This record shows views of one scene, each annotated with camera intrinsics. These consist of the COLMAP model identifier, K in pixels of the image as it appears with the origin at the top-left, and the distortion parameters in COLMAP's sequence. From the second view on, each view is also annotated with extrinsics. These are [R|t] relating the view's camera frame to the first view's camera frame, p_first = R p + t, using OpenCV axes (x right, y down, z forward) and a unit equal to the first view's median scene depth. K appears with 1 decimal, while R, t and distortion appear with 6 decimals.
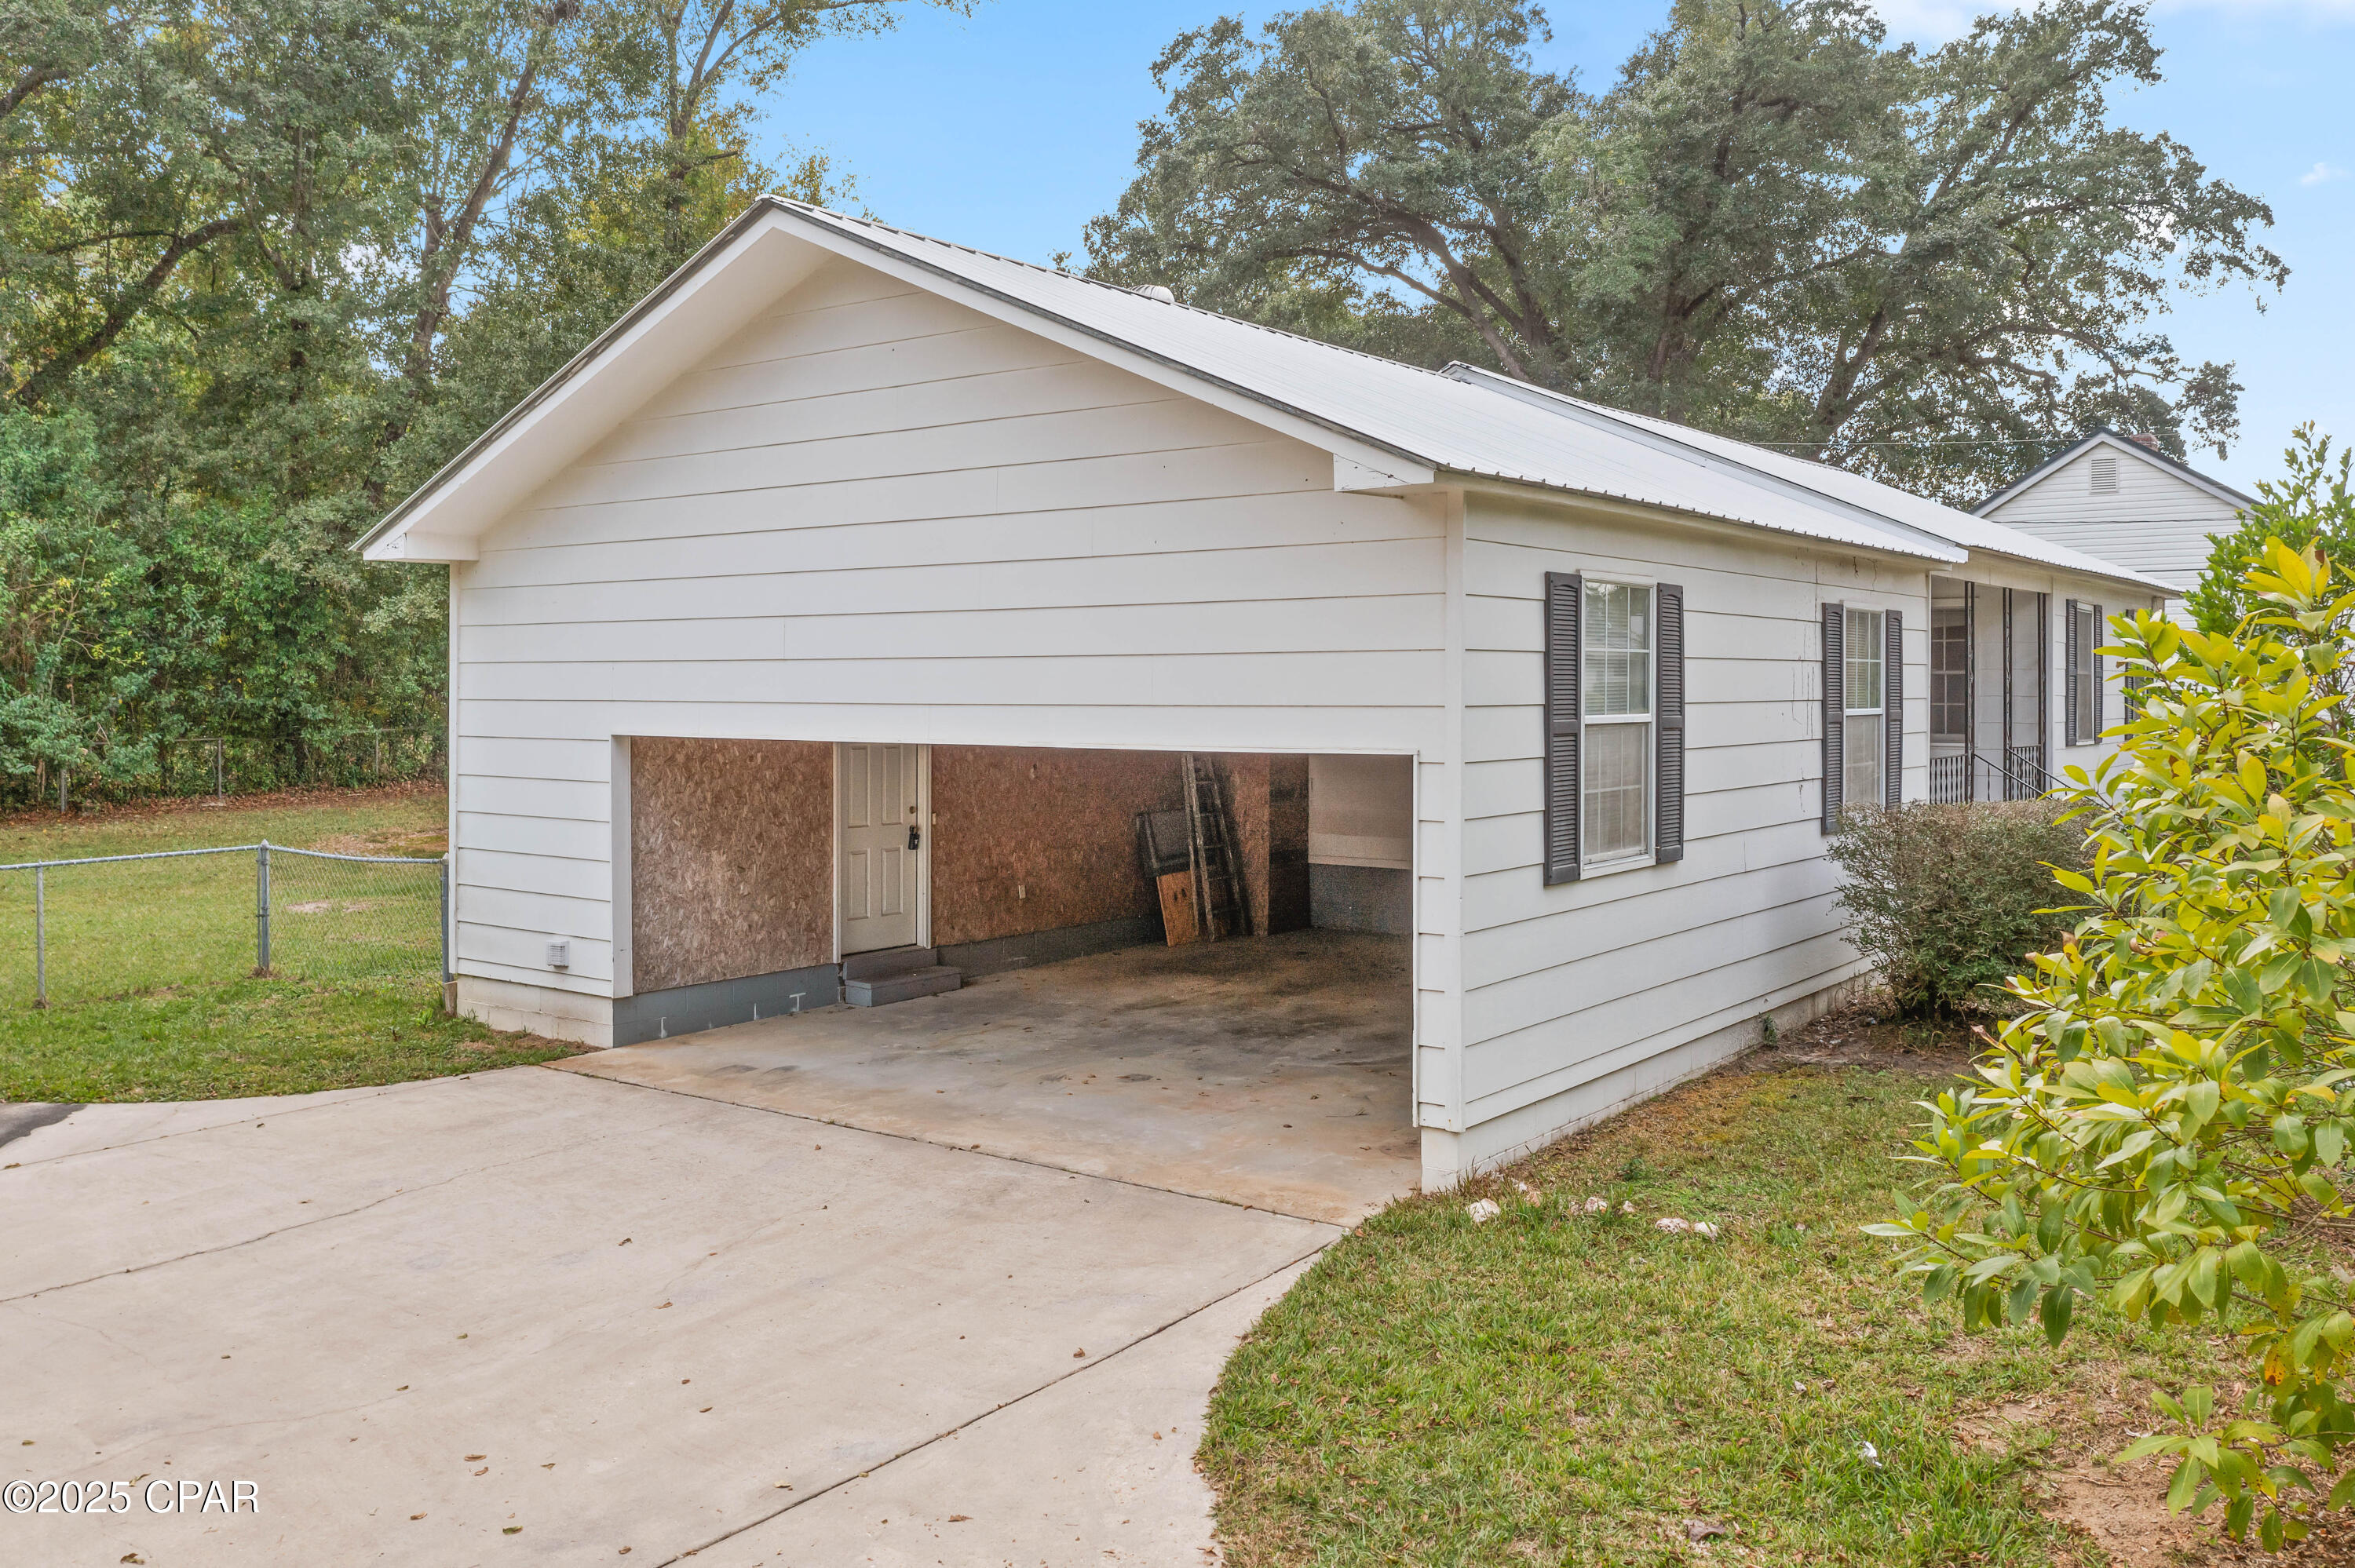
lens RADIAL K [[1892.5, 0, 1176.2], [0, 1892.5, 773.4], [0, 0, 1]] dist [-0.007140, -0.005980]
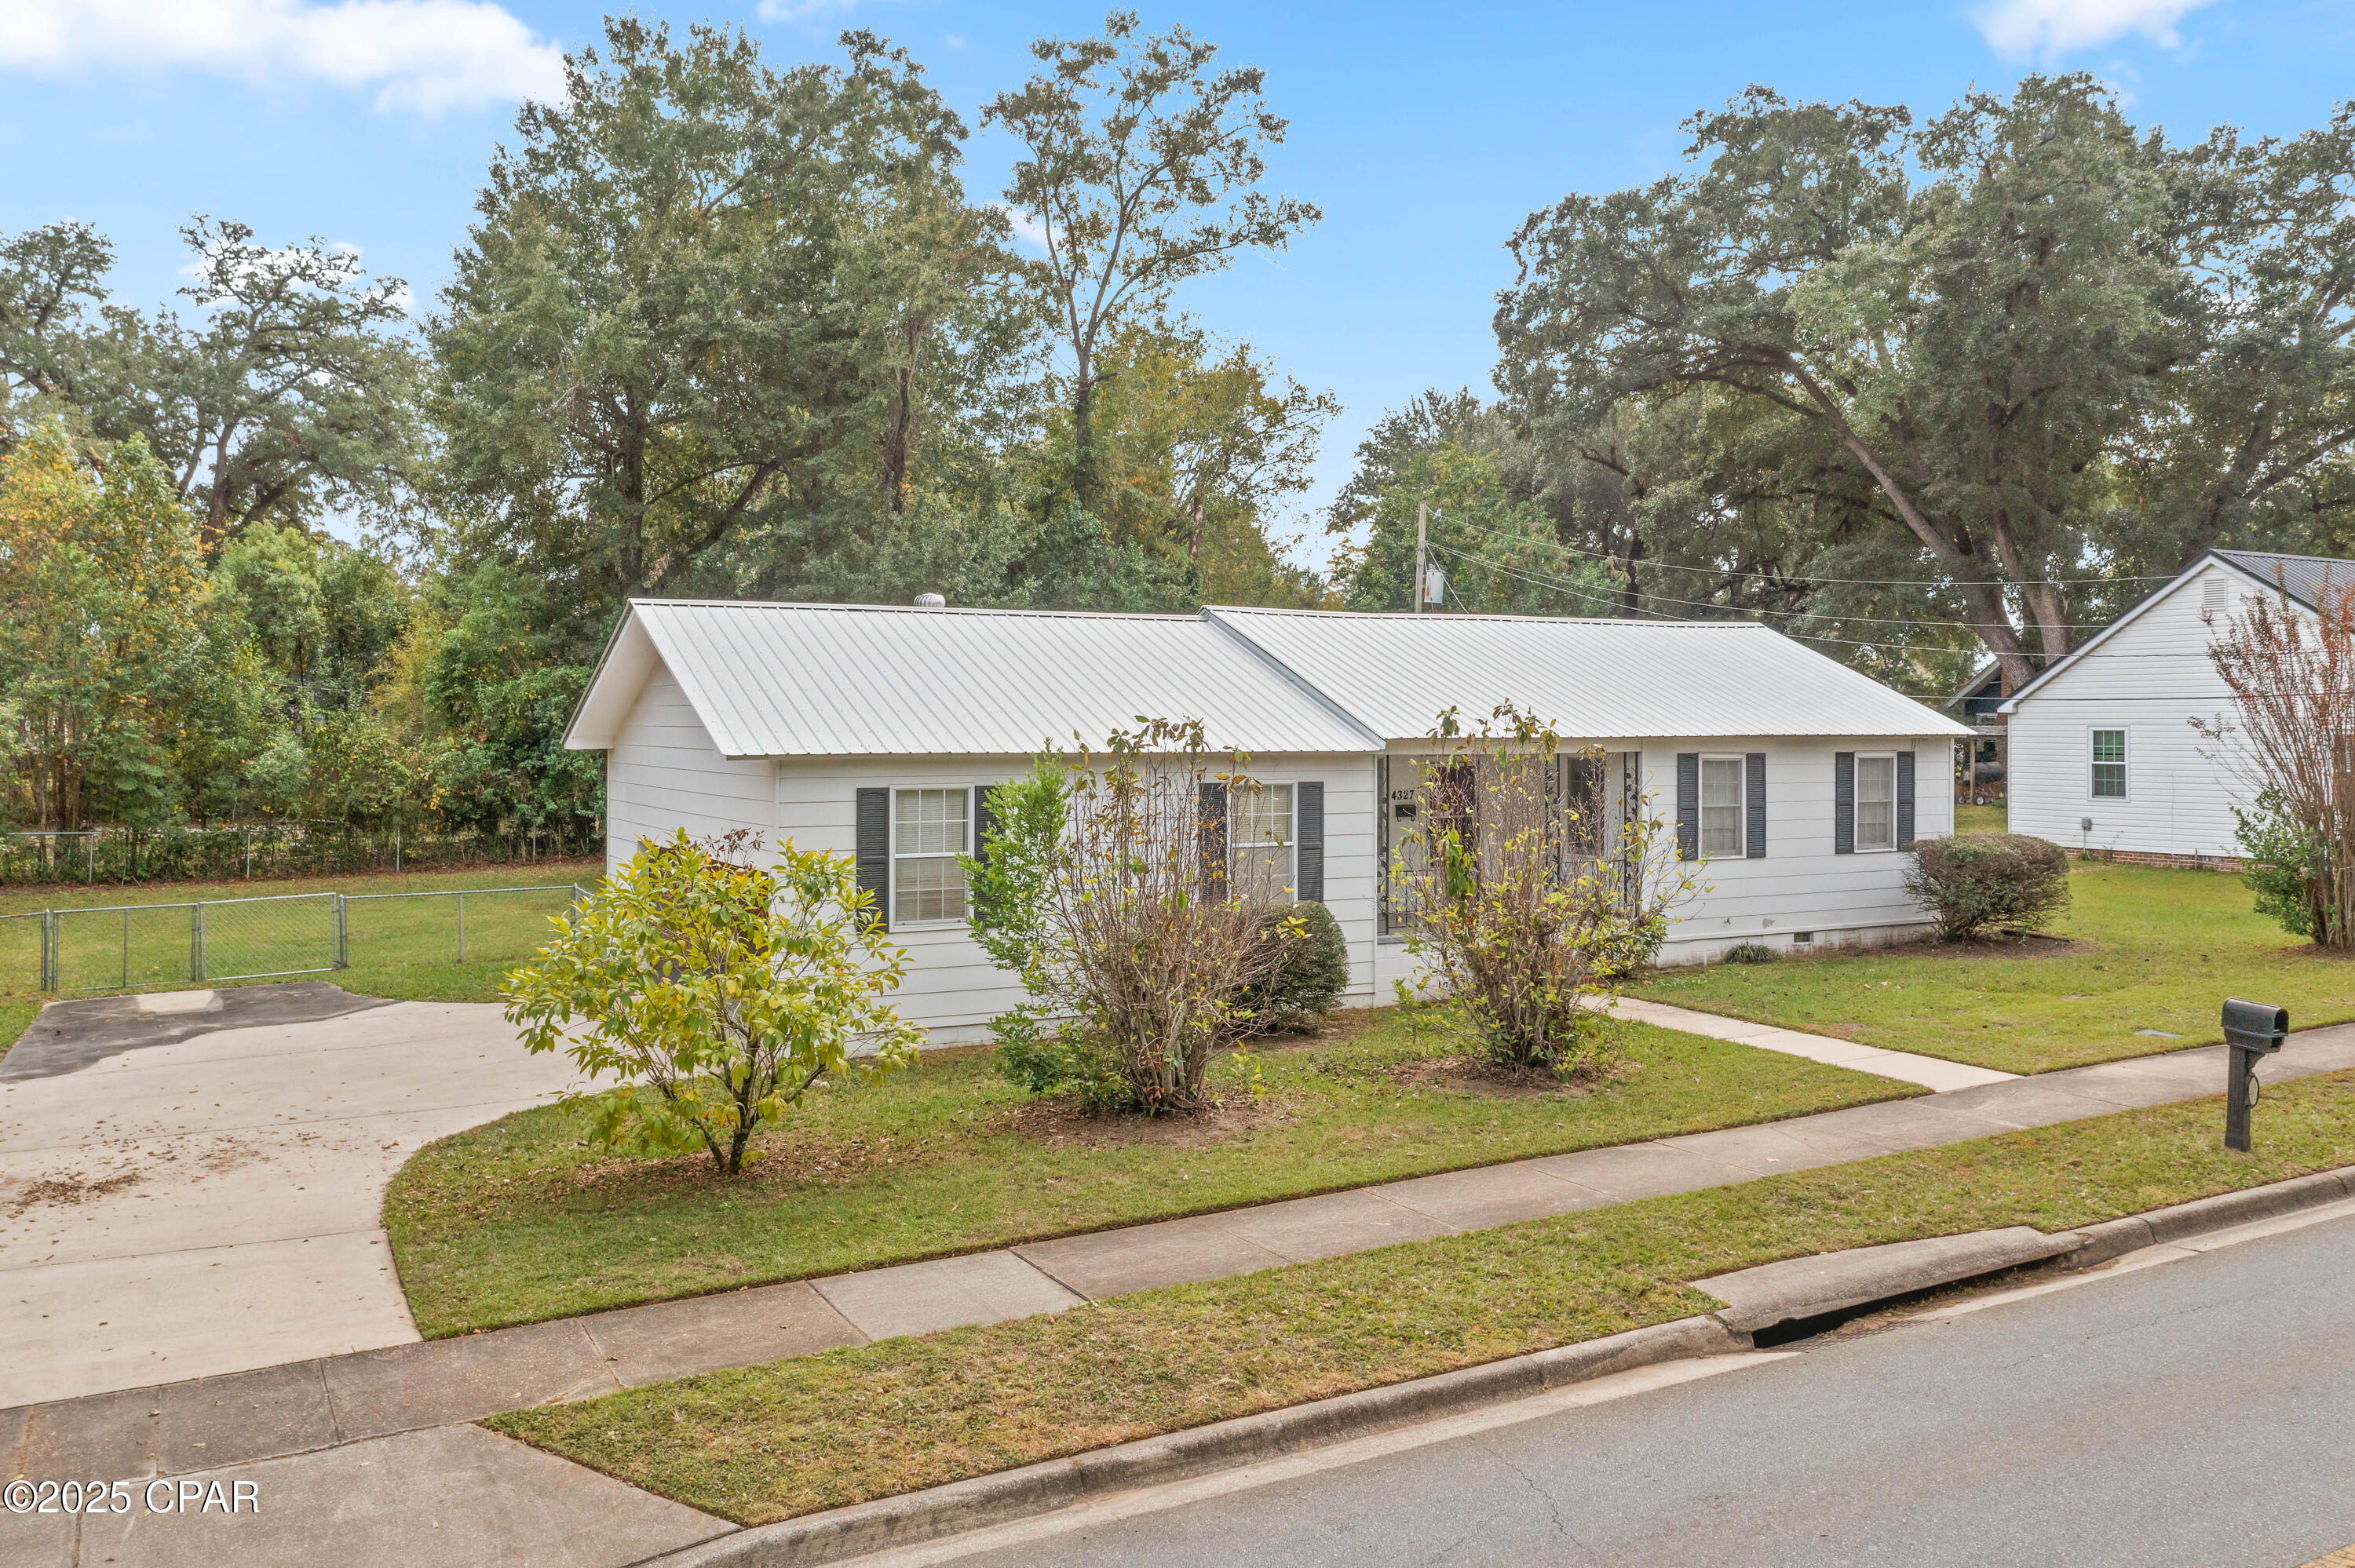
lens RADIAL K [[1892.5, 0, 1175.3], [0, 1892.5, 771.2], [0, 0, 1]] dist [-0.007140, -0.005980]
pose [[0.924018, 0.005415, -0.382312, 0.246868], [-0.016220, 0.999555, -0.025044, -0.014167], [0.382006, 0.029342, 0.923694, -0.153763]]
